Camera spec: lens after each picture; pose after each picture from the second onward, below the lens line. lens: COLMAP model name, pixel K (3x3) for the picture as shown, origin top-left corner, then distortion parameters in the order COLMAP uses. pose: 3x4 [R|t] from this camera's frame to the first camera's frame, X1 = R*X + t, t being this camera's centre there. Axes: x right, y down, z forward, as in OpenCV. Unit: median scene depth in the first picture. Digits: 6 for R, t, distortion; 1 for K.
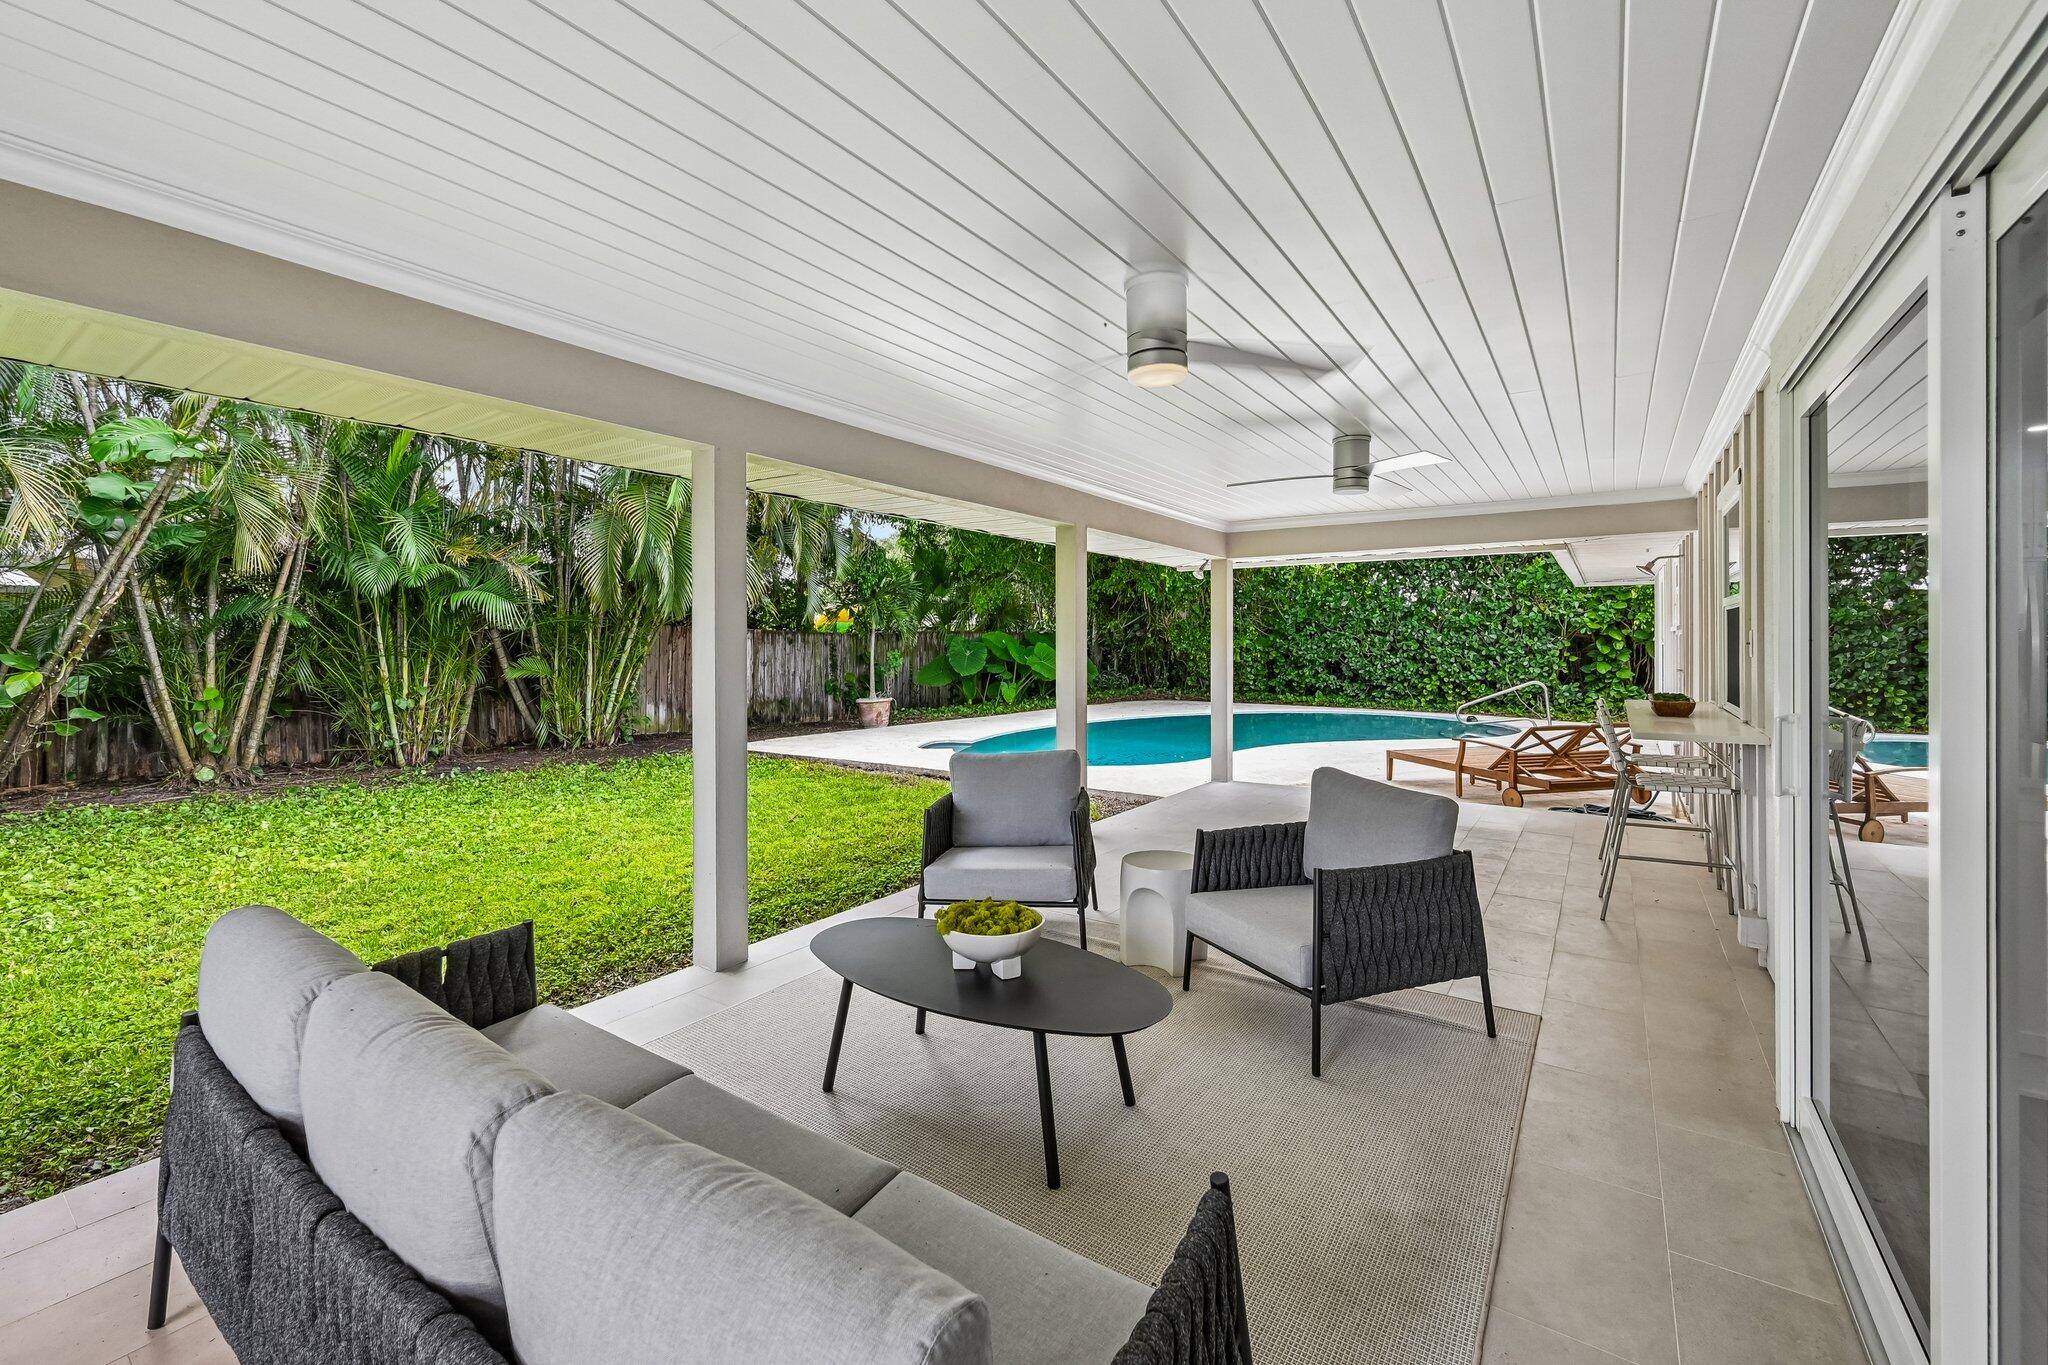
lens RADIAL K [[850.5, 0, 1025.9], [0, 850.5, 640.2], [0, 0, 1]] dist [-0.001957, -0.000346]
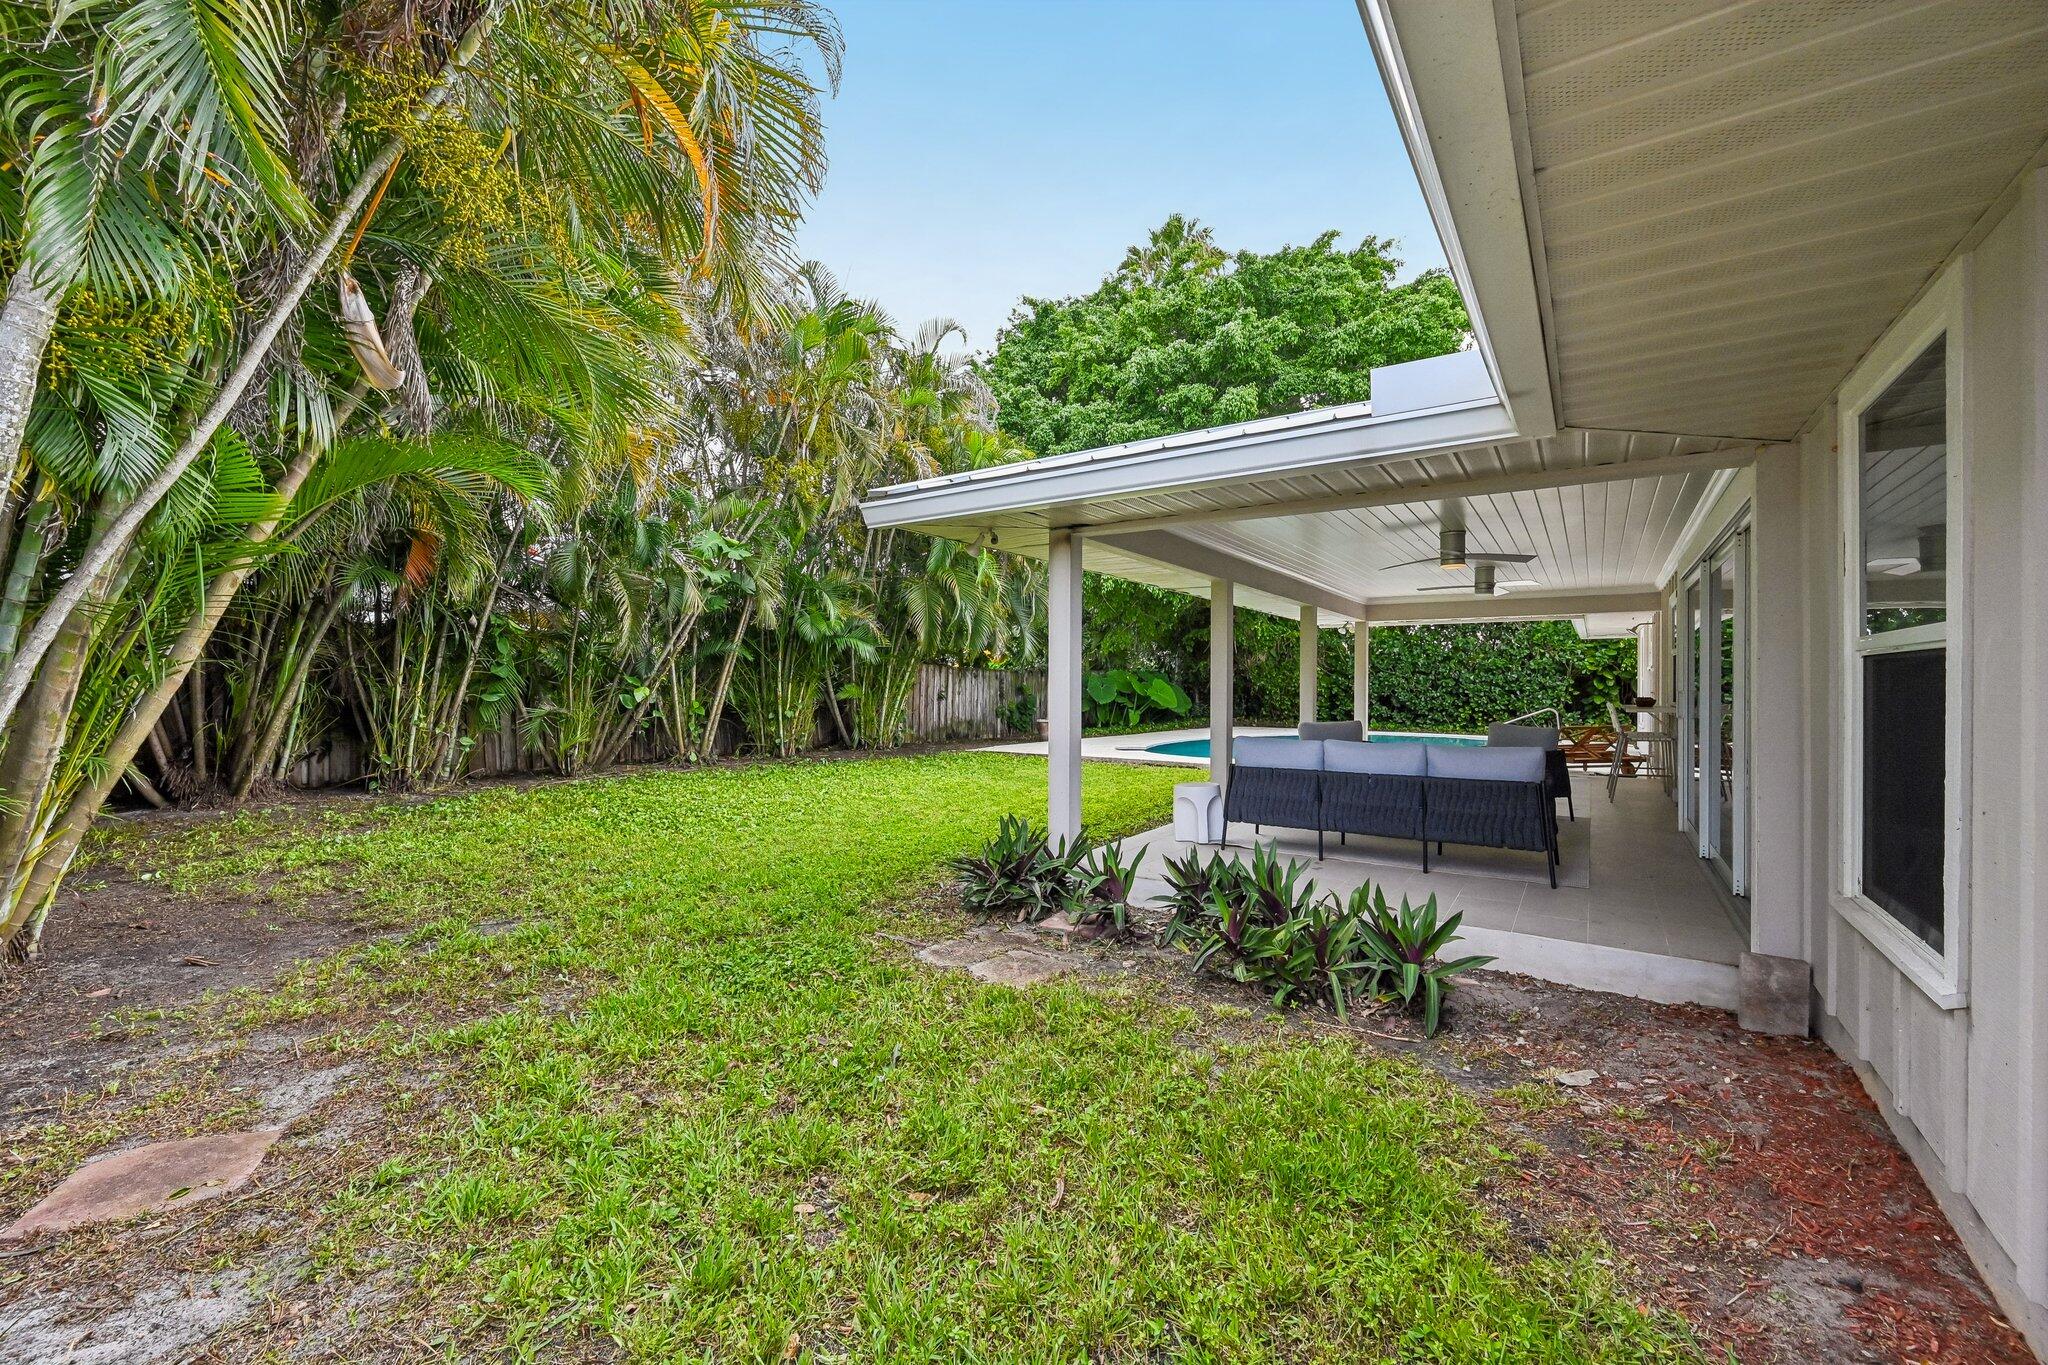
lens RADIAL K [[832.6, 0, 1030.2], [0, 832.6, 676.1], [0, 0, 1]] dist [0.001349, -0.000011]
pose [[0.999947, 0.007137, 0.007367, -0.219380], [-0.007076, 0.999941, -0.008233, 0.012301], [-0.007425, 0.008181, 0.999939, -0.296410]]
